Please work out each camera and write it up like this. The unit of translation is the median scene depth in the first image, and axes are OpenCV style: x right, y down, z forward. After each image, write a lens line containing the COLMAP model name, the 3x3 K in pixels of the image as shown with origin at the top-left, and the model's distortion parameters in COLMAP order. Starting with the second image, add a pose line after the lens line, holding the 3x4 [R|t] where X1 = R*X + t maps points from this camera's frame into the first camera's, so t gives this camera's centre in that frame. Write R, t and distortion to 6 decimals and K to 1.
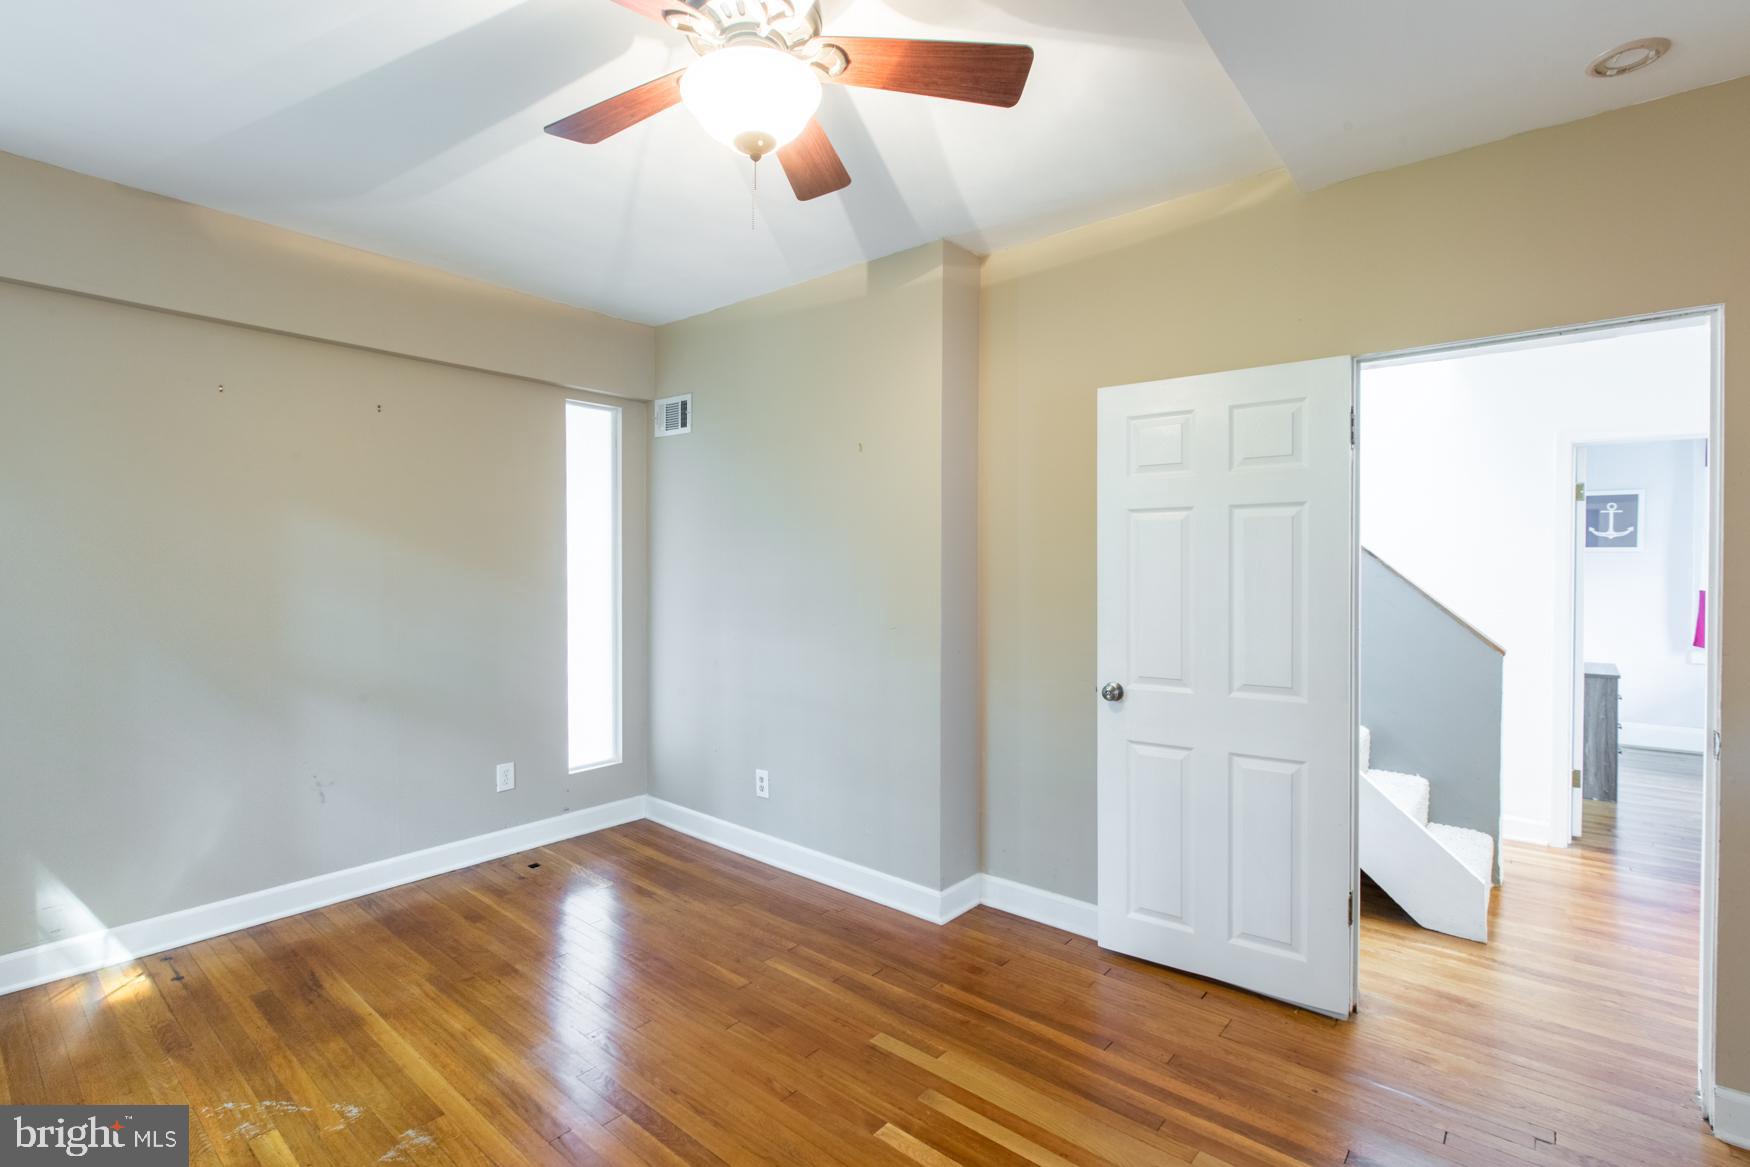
lens RADIAL K [[795.3, 0, 860.9], [0, 795.3, 575.2], [0, 0, 1]] dist [-0.008765, -0.001201]
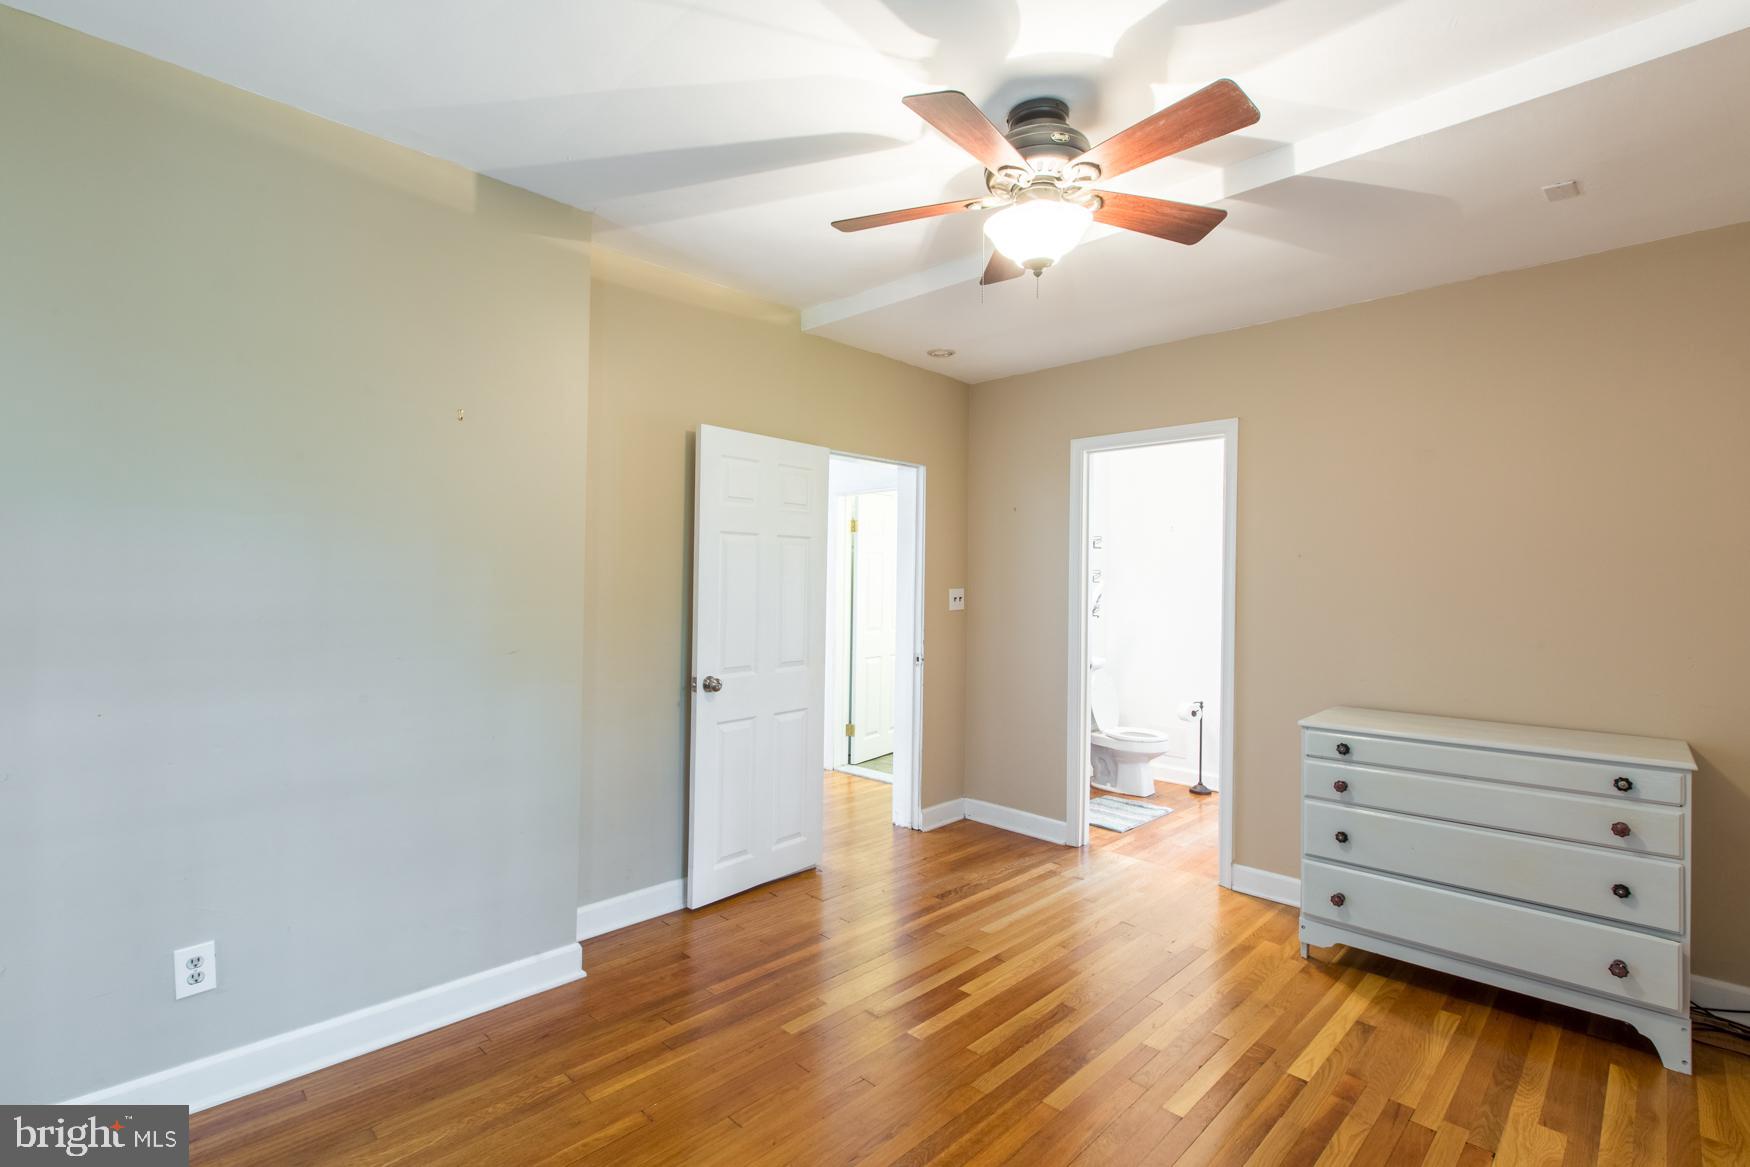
lens RADIAL K [[795.3, 0, 860.9], [0, 795.3, 575.2], [0, 0, 1]] dist [-0.008765, -0.001201]
pose [[0.088728, 0.006812, 0.996033, -0.811132], [-0.004230, 0.999970, -0.006462, -0.008715], [-0.996047, -0.003640, 0.088754, 0.647643]]
